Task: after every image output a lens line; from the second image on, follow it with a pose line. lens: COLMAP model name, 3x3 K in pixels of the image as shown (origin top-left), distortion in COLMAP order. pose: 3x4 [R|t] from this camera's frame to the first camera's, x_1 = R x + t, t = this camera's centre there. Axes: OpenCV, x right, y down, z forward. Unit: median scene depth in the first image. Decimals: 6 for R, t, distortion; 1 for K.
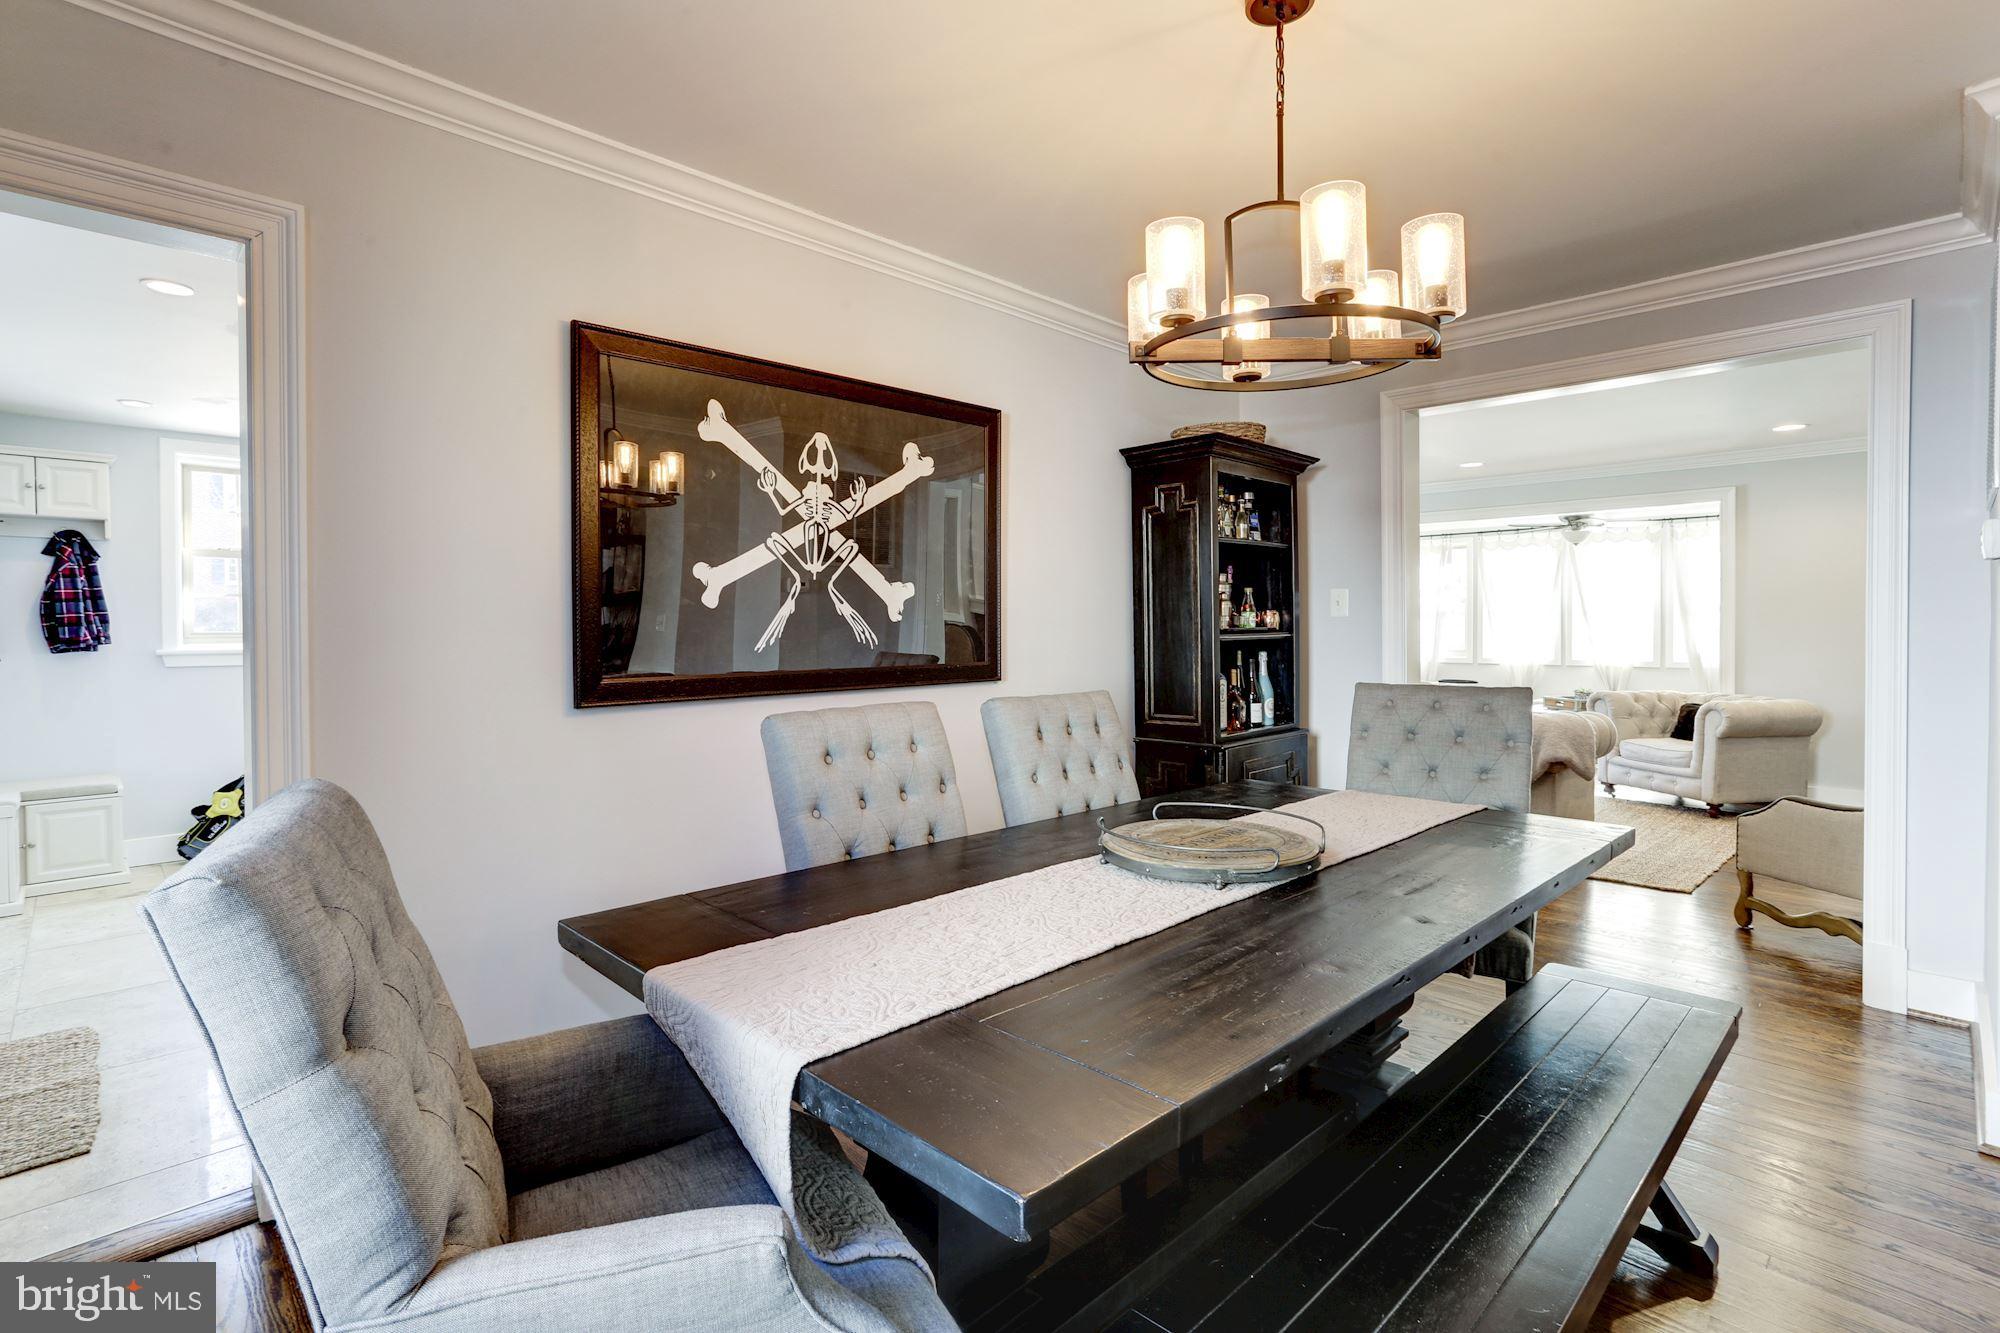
lens RADIAL K [[968.2, 0, 1065.5], [0, 968.2, 633.7], [0, 0, 1]] dist [-0.036711, 0.012915]
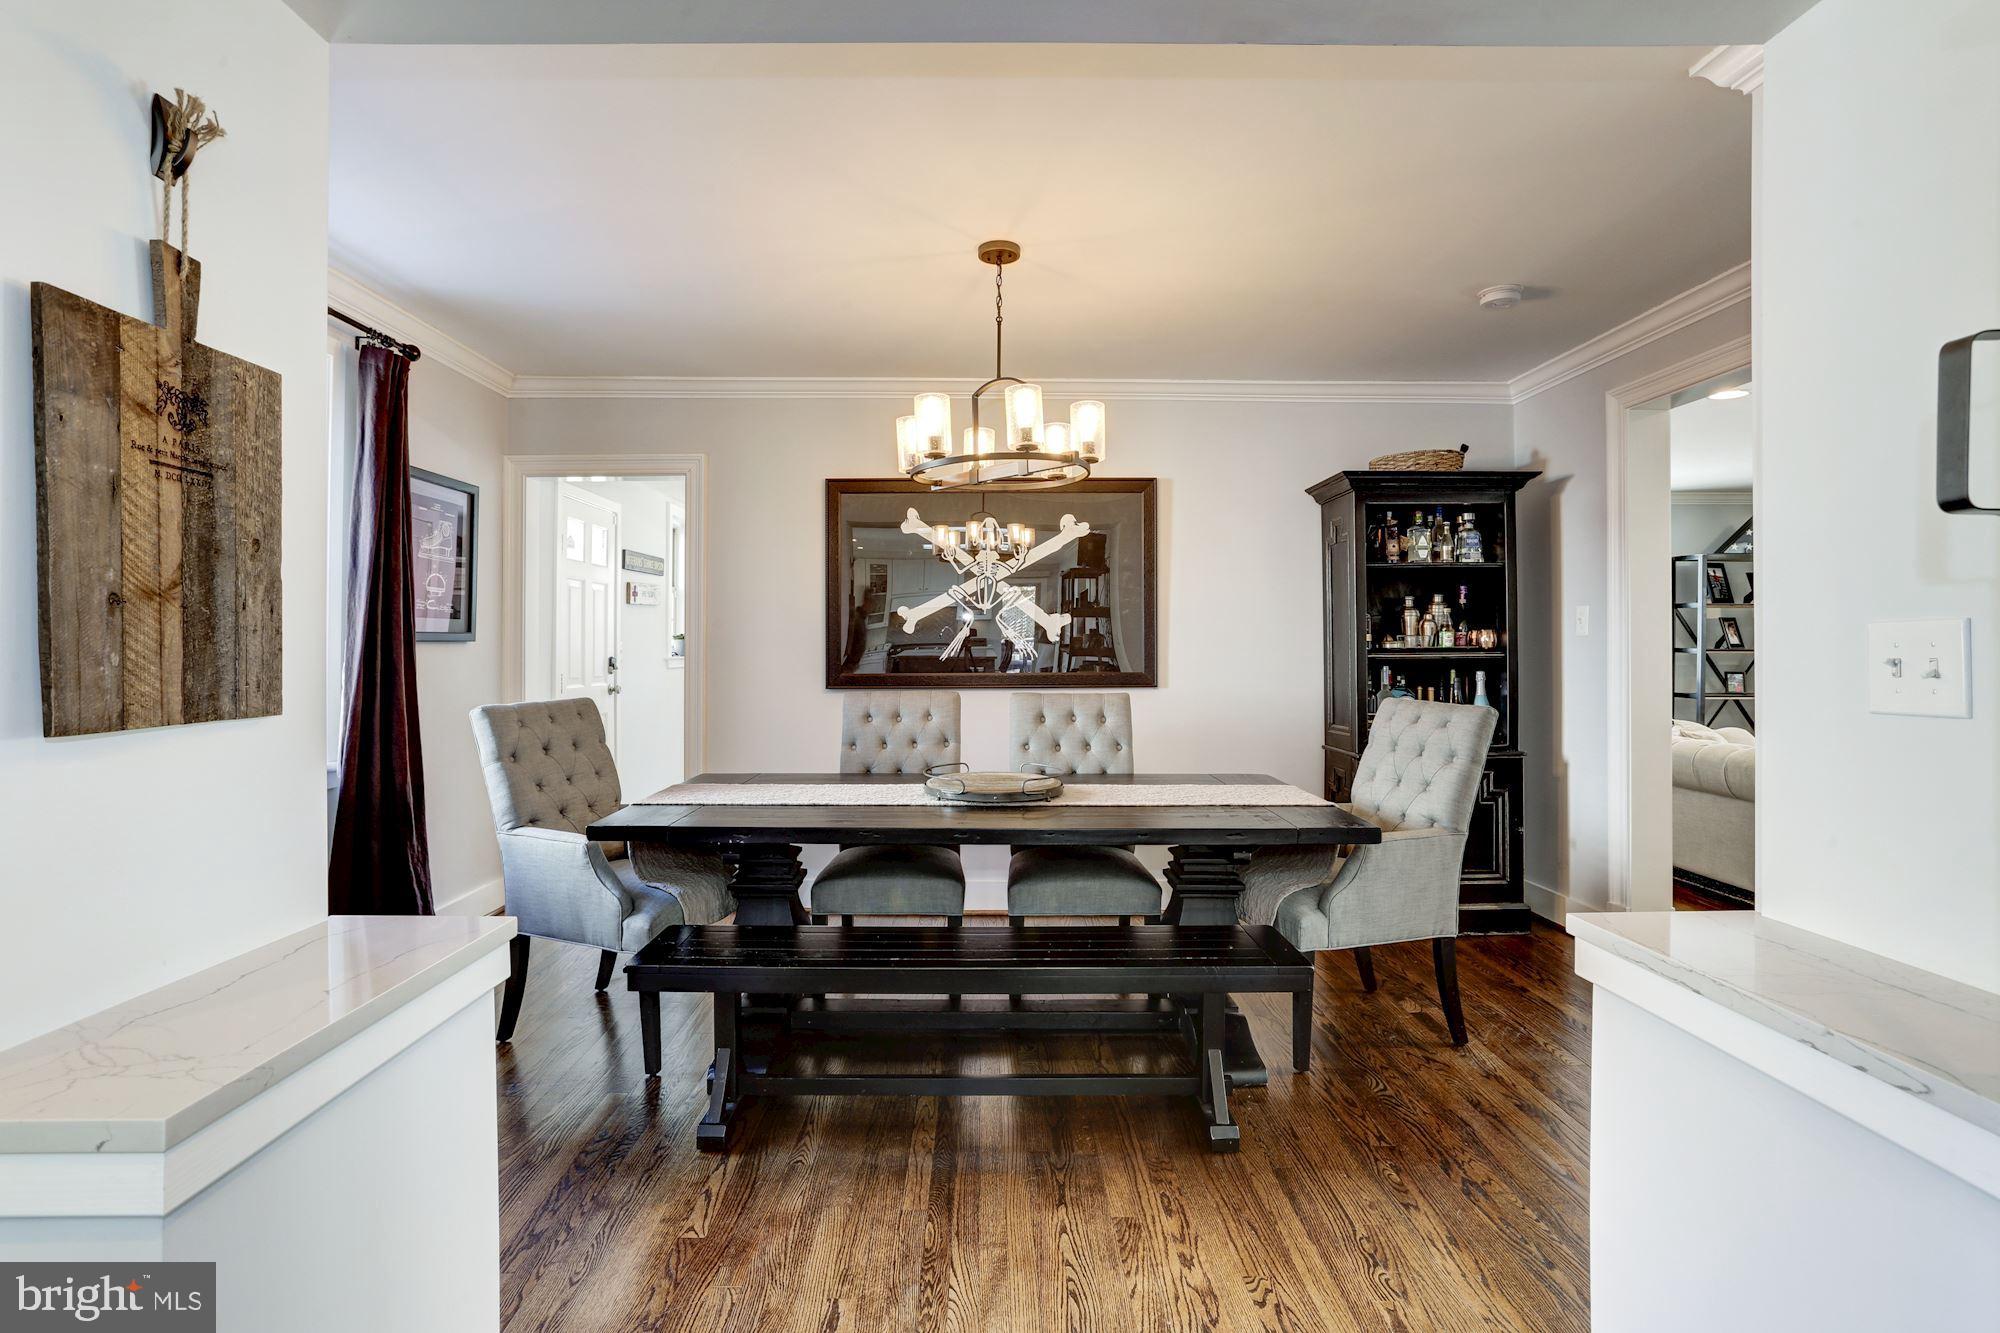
lens RADIAL K [[968.2, 0, 991.8], [0, 968.2, 632.1], [0, 0, 1]] dist [-0.036711, 0.012915]
pose [[0.715769, -0.004506, -0.698322, 1.020648], [-0.009035, 0.999836, -0.015712, -0.004257], [0.698278, 0.017556, 0.715611, -0.112054]]
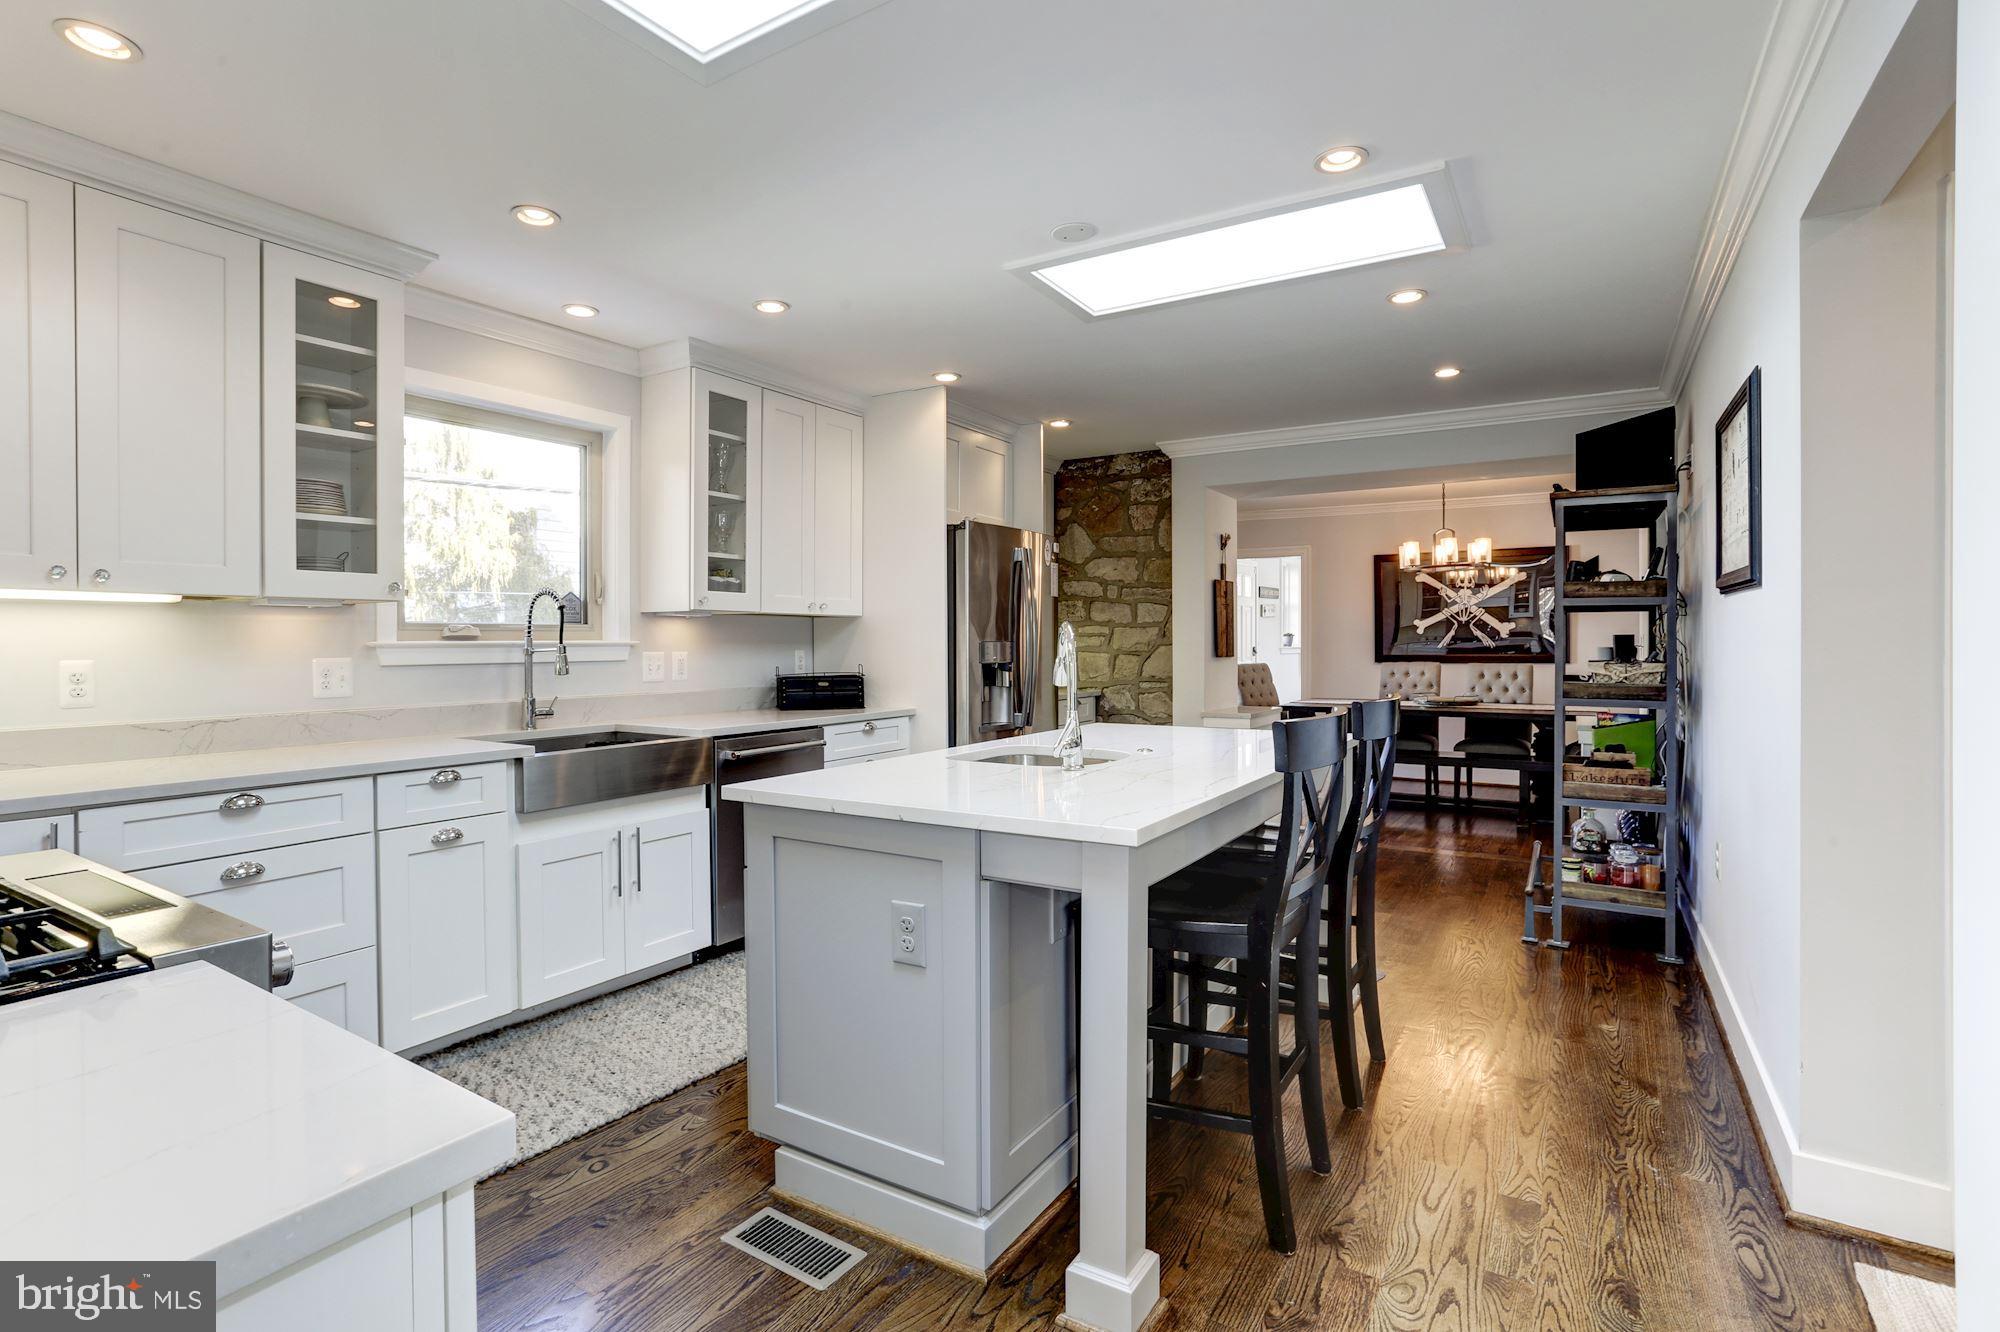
lens RADIAL K [[968.2, 0, 985.7], [0, 968.2, 651.1], [0, 0, 1]] dist [-0.036711, 0.012915]
pose [[0.211854, 0.015104, -0.977185, 2.774364], [-0.004535, 0.999885, 0.014472, -0.010369], [0.977291, 0.001366, 0.211898, -1.235297]]
